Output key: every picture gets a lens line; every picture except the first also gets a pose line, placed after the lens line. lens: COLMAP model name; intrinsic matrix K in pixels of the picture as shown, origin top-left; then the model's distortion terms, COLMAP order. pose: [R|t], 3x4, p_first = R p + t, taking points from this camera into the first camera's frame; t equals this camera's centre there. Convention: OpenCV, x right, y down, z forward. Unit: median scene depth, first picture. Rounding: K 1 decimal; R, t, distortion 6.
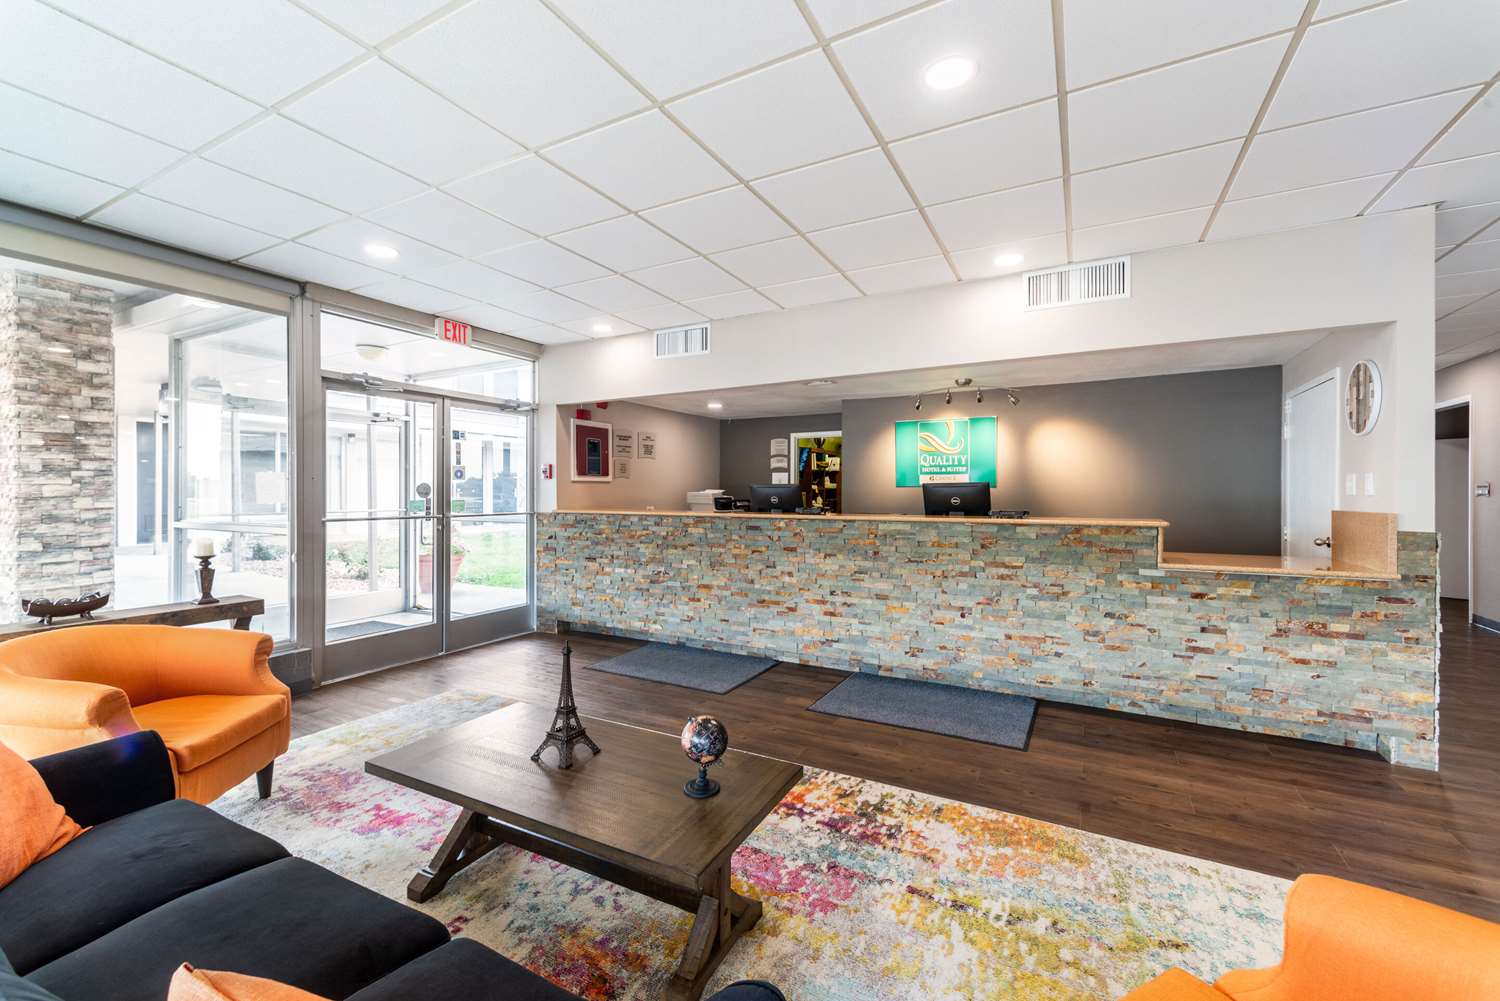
lens RADIAL K [[609.7, 0, 776.6], [0, 609.7, 497.1], [0, 0, 1]] dist [0.004194, 0.000281]
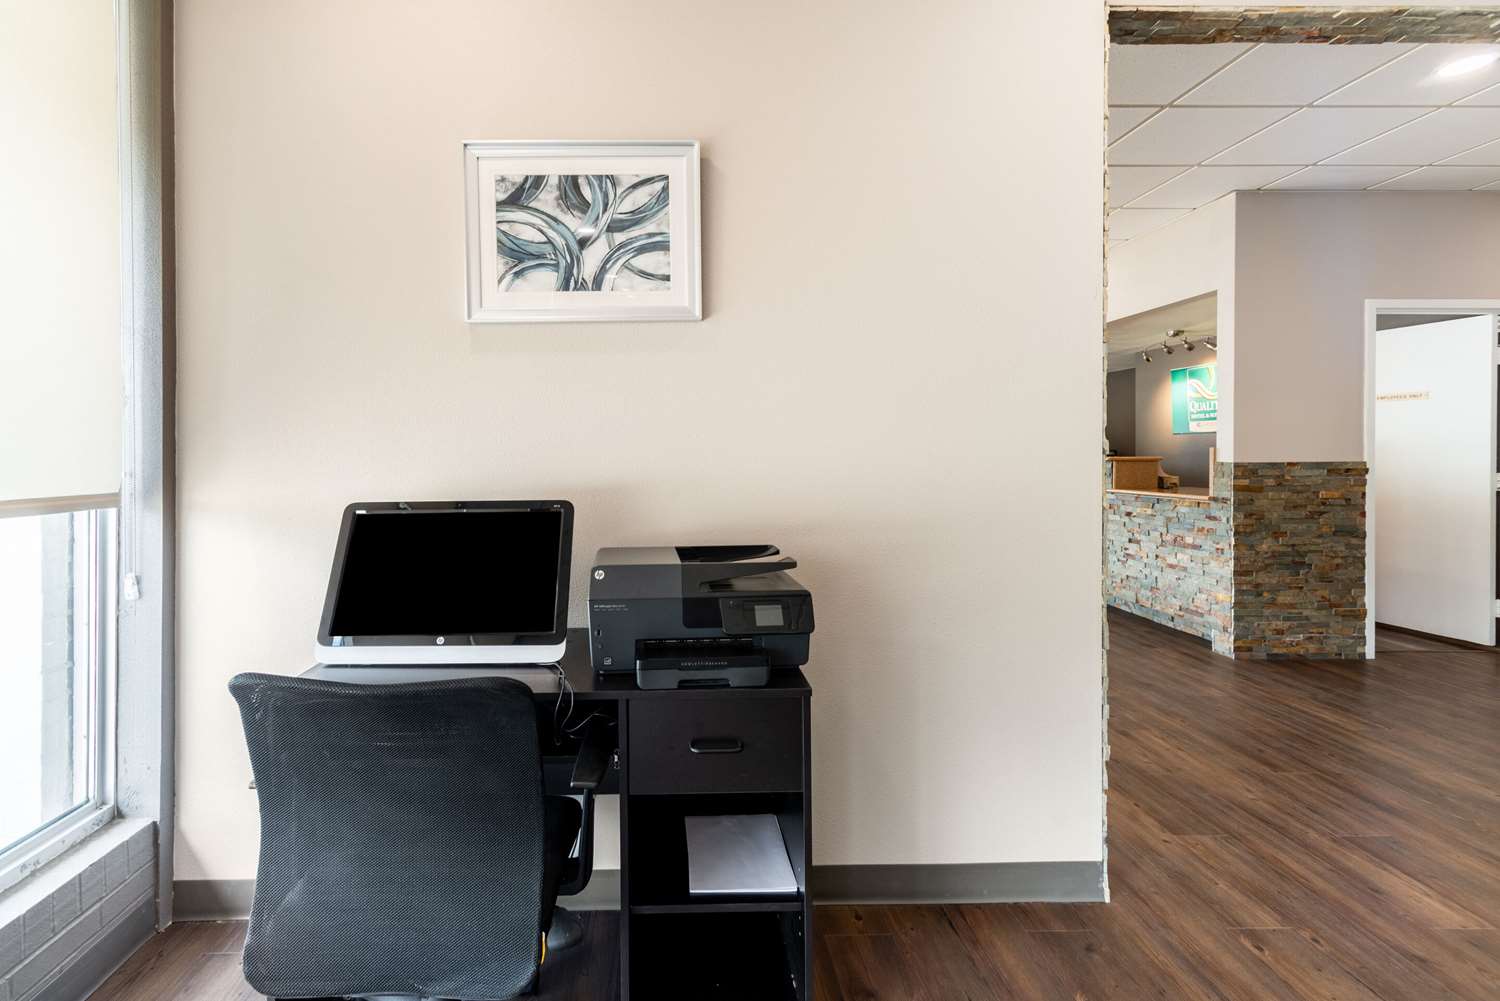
lens RADIAL K [[771.2, 0, 750.4], [0, 771.2, 451.3], [0, 0, 1]] dist [-0.000351, -0.000093]
pose [[0.555026, -0.007212, -0.831802, 1.475699], [-0.000130, 0.999962, -0.008757, 0.039902], [0.831833, 0.004969, 0.555003, -0.523351]]
